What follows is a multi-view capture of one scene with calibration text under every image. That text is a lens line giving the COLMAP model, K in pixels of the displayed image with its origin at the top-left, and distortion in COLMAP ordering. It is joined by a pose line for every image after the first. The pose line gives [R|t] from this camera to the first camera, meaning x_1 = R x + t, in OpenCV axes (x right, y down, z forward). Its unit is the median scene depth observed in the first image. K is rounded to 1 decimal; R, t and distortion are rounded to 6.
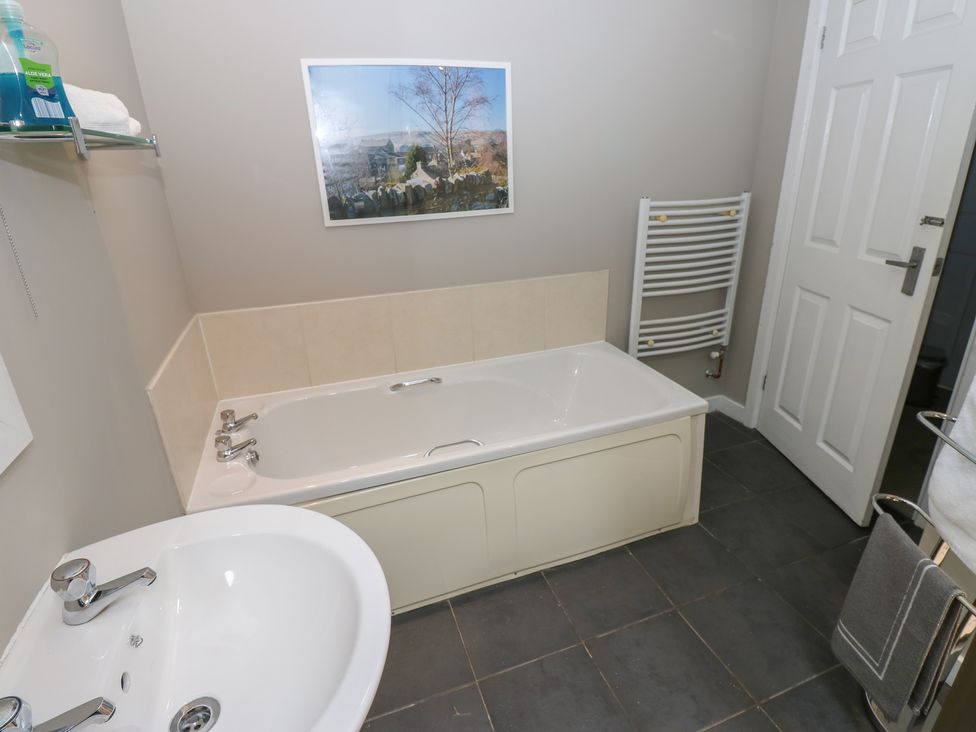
lens RADIAL K [[526.5, 0, 480.4], [0, 526.5, 361.1], [0, 0, 1]] dist [-0.005810, -0.007367]
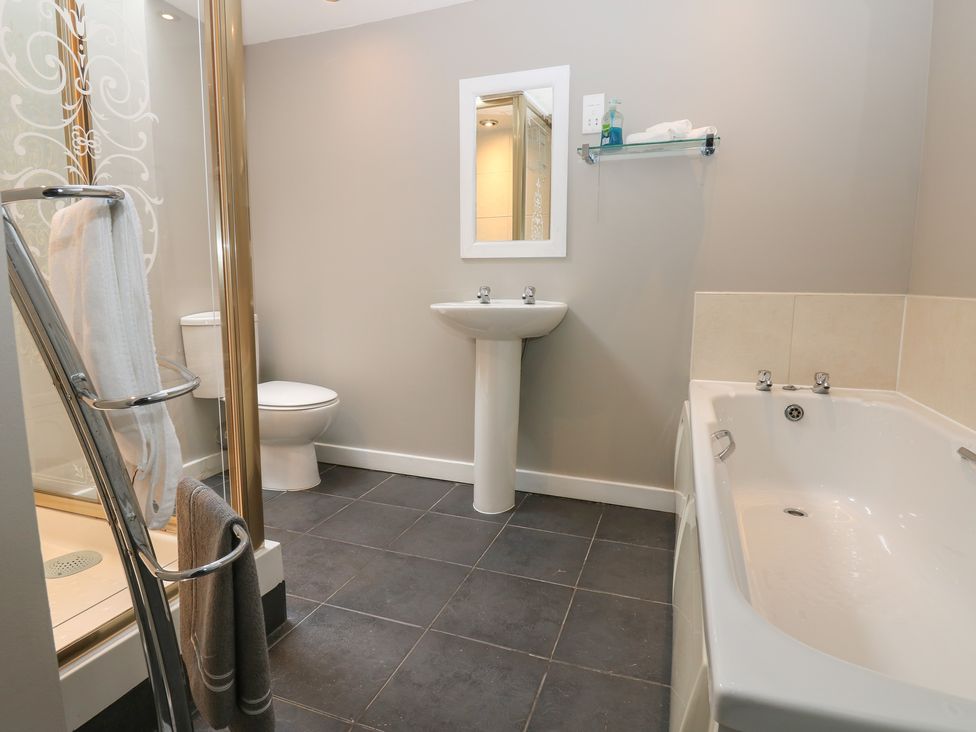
lens RADIAL K [[526.5, 0, 488.7], [0, 526.5, 363.1], [0, 0, 1]] dist [-0.005810, -0.007367]
pose [[-0.643267, 0.122517, -0.755776, 0.328082], [-0.264727, 0.890642, 0.369698, -0.059559], [0.718419, 0.437889, -0.540487, 0.470776]]
